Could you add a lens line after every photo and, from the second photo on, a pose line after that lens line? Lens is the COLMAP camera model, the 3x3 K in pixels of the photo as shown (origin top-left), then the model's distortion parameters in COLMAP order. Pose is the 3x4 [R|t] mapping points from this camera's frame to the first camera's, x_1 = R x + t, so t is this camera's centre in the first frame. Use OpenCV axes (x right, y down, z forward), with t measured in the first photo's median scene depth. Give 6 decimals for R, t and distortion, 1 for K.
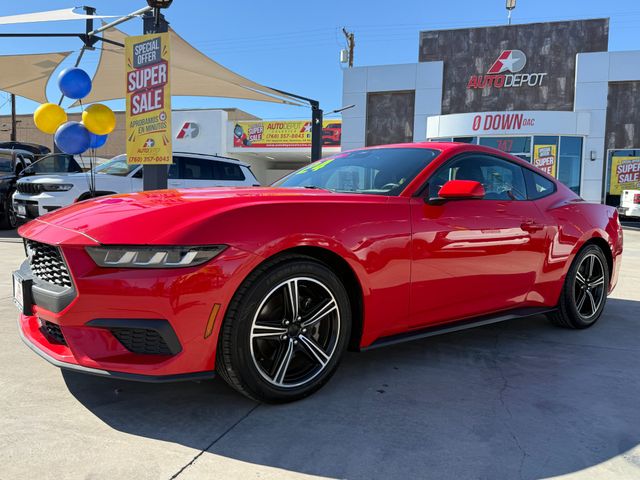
lens RADIAL K [[508.6, 0, 320.0], [0, 508.6, 240.0], [0, 0, 1]] dist [0.038537, -0.057516]
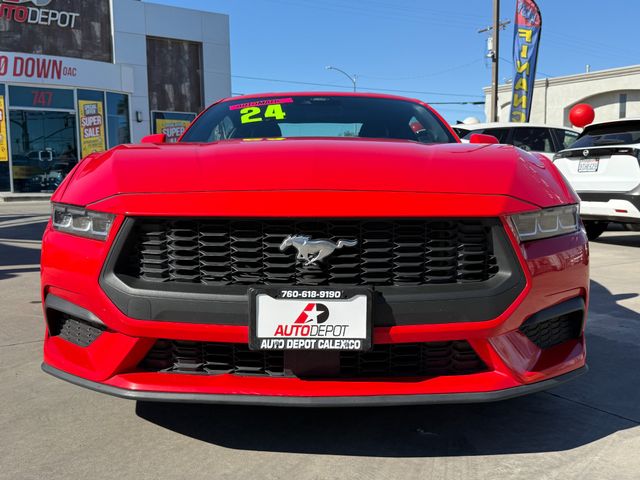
lens RADIAL K [[609.6, 0, 320.0], [0, 609.6, 240.0], [0, 0, 1]] dist [0.067020, -0.121745]
pose [[0.638656, -0.107856, 0.761896, -0.111779], [0.078912, 0.994088, 0.074578, -0.003470], [-0.765436, 0.012493, 0.643391, 0.058966]]
